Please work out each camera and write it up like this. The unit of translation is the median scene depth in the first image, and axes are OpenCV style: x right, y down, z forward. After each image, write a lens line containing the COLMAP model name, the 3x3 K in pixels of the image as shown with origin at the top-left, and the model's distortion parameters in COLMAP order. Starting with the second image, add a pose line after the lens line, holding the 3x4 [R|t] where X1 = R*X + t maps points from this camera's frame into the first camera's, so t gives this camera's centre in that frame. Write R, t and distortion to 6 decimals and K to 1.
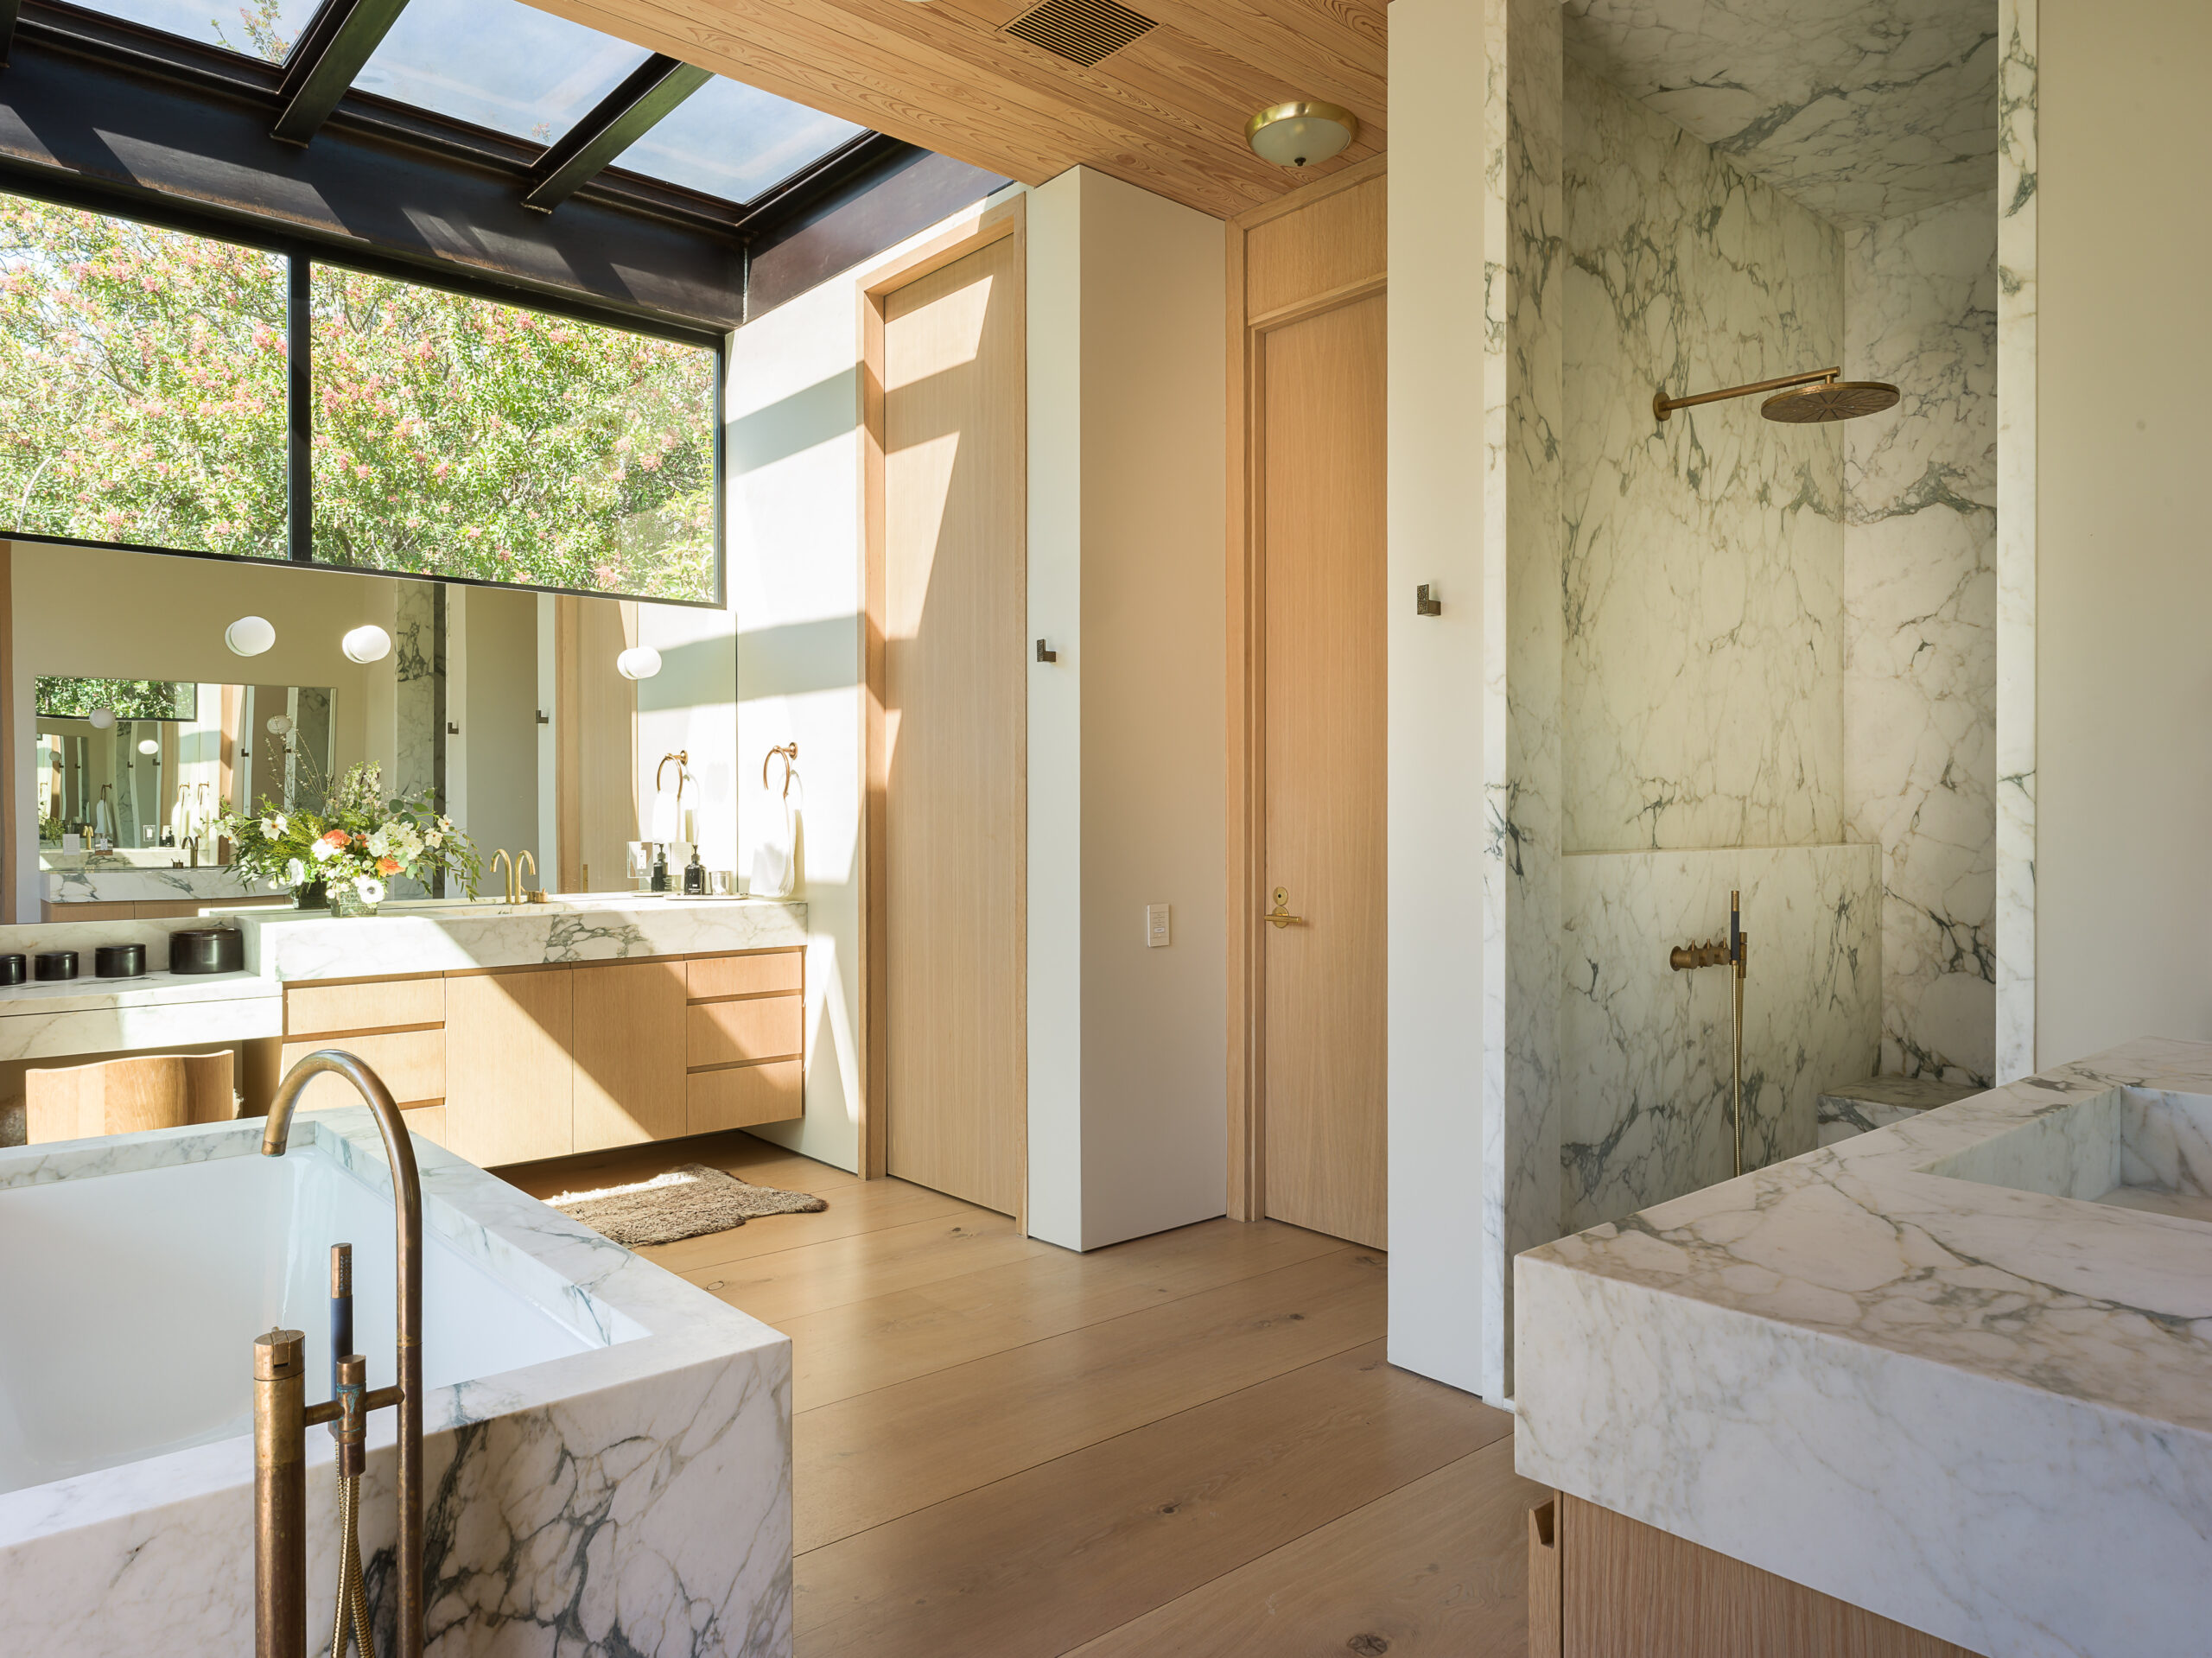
lens RADIAL K [[1459.4, 0, 1099.0], [0, 1459.4, 818.2], [0, 0, 1]] dist [0.002720, -0.000116]
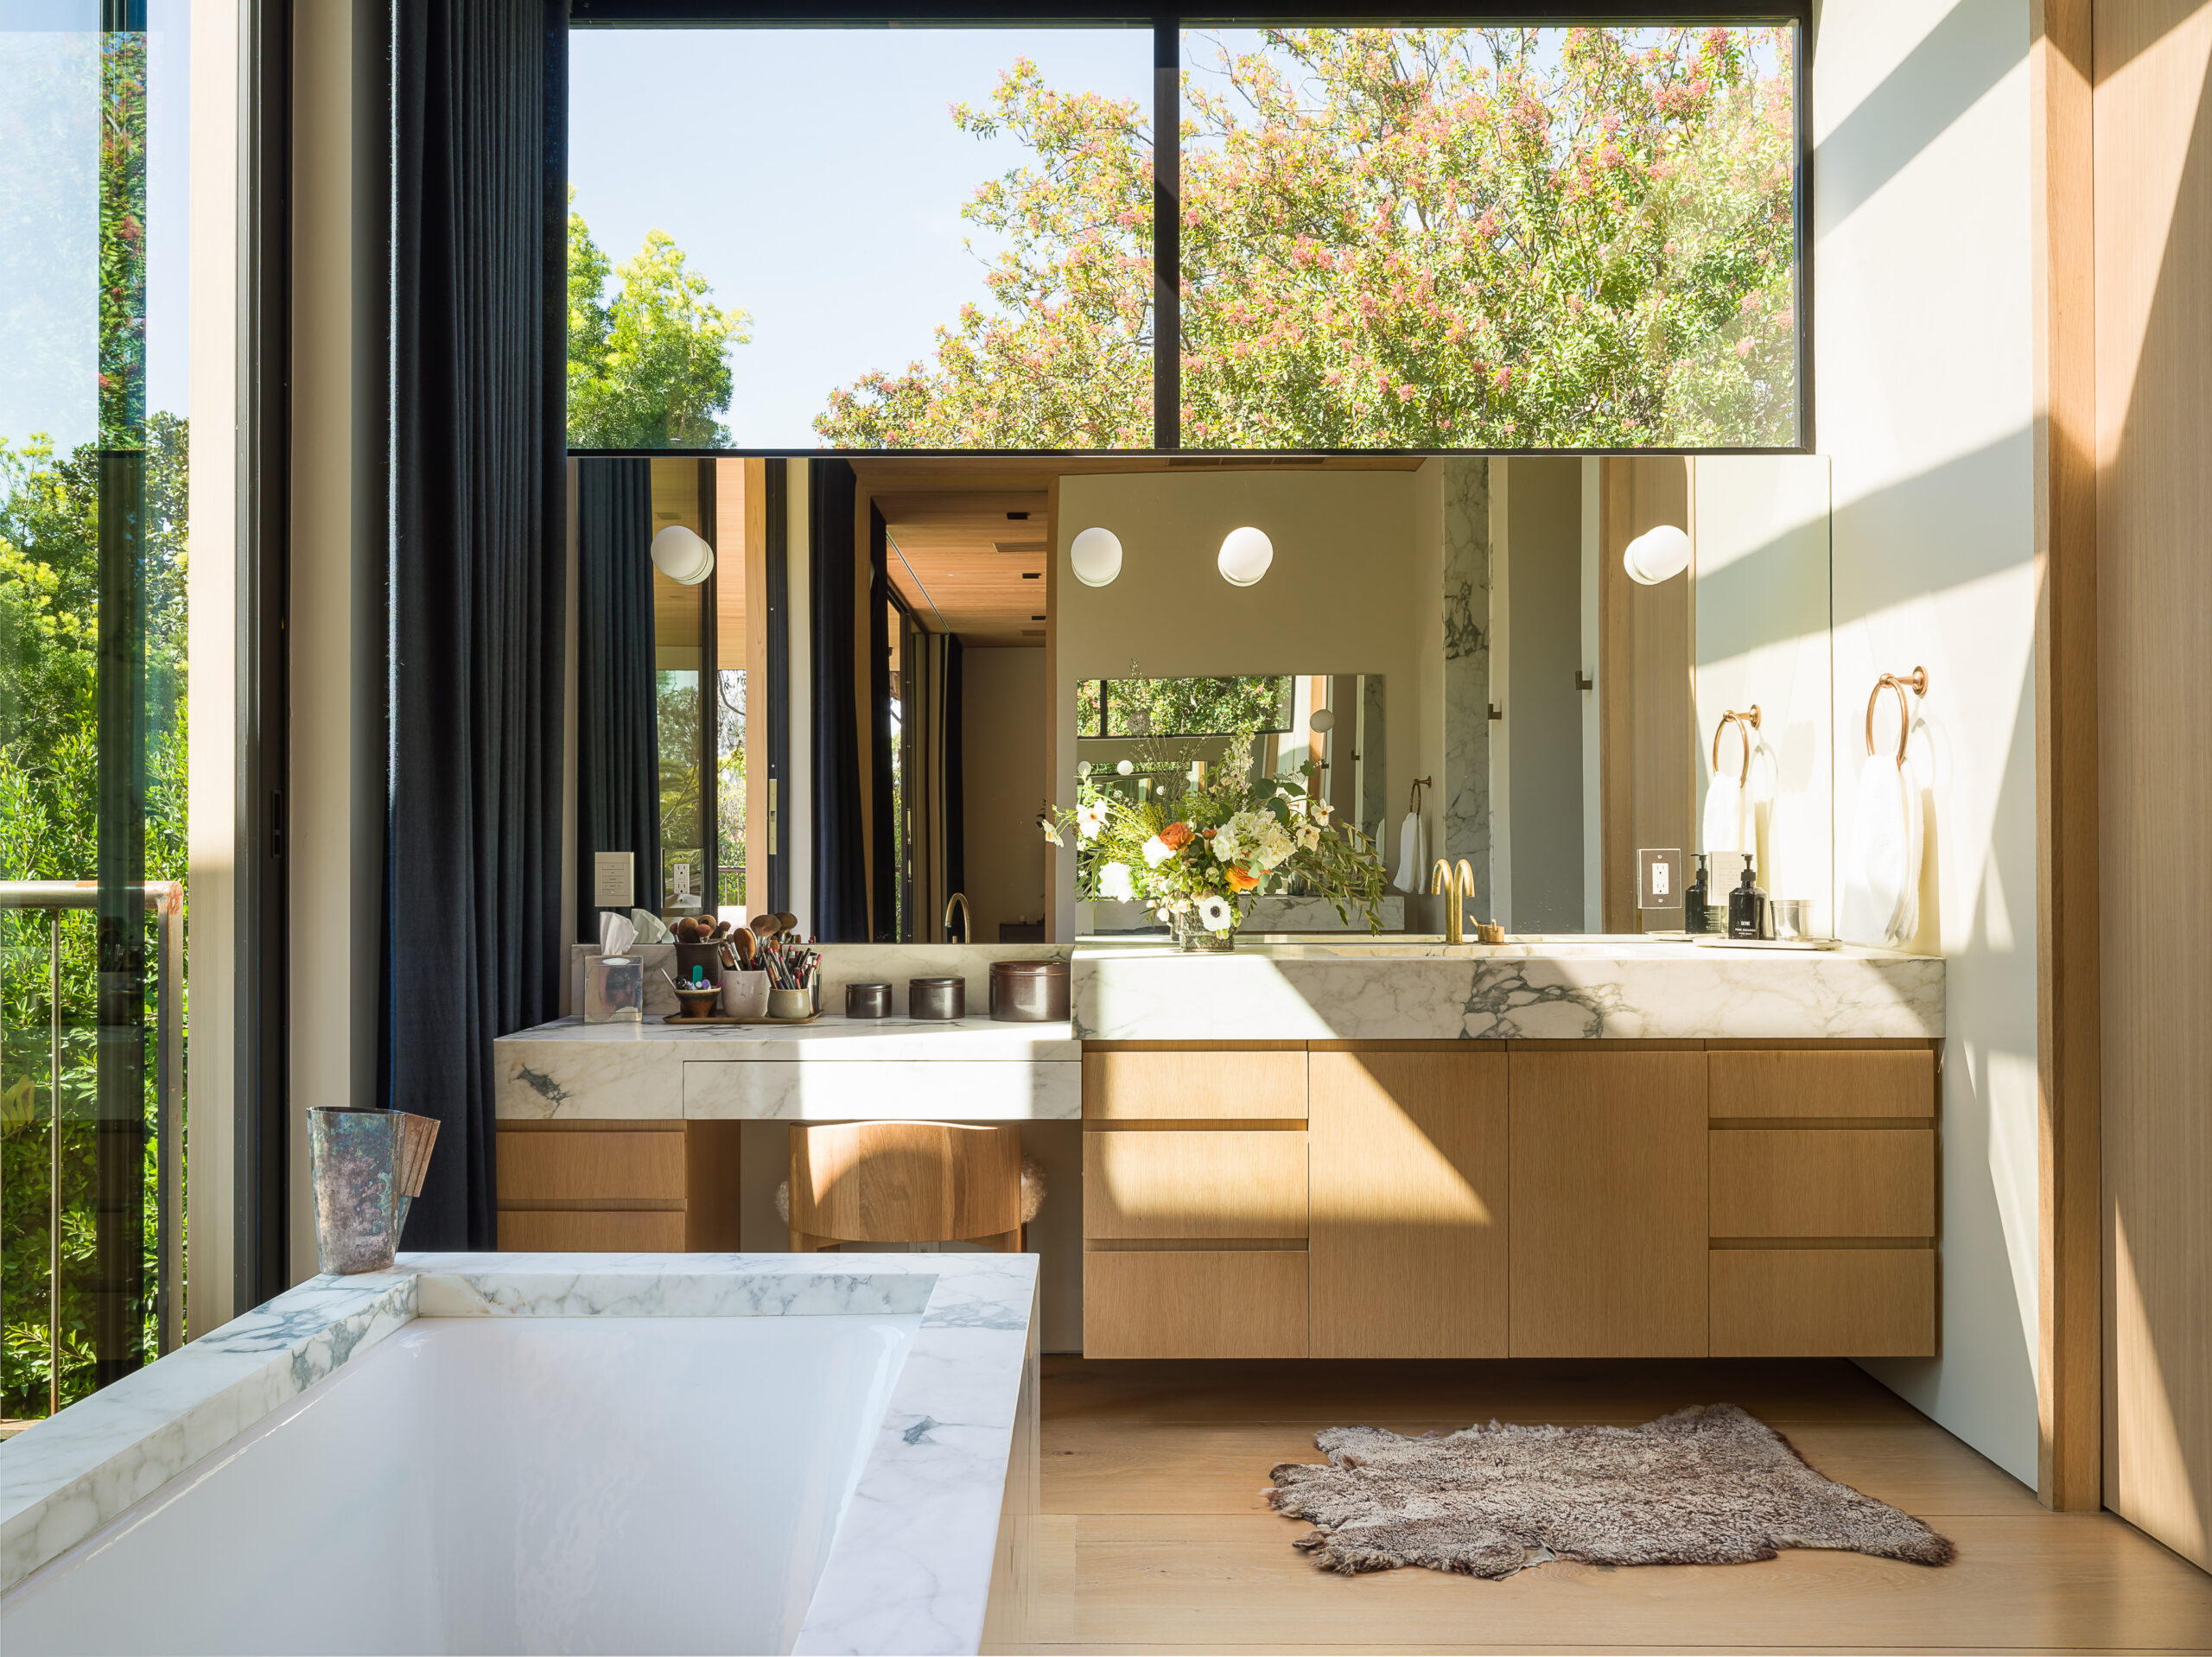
lens RADIAL K [[1803.1, 0, 1106.3], [0, 1803.1, 839.2], [0, 0, 1]] dist [-0.007783, 0.005166]
pose [[0.756749, -0.007971, -0.653657, 0.001403], [-0.001371, 0.999904, -0.013780, 0.026096], [0.653704, 0.011324, 0.756666, 0.328394]]
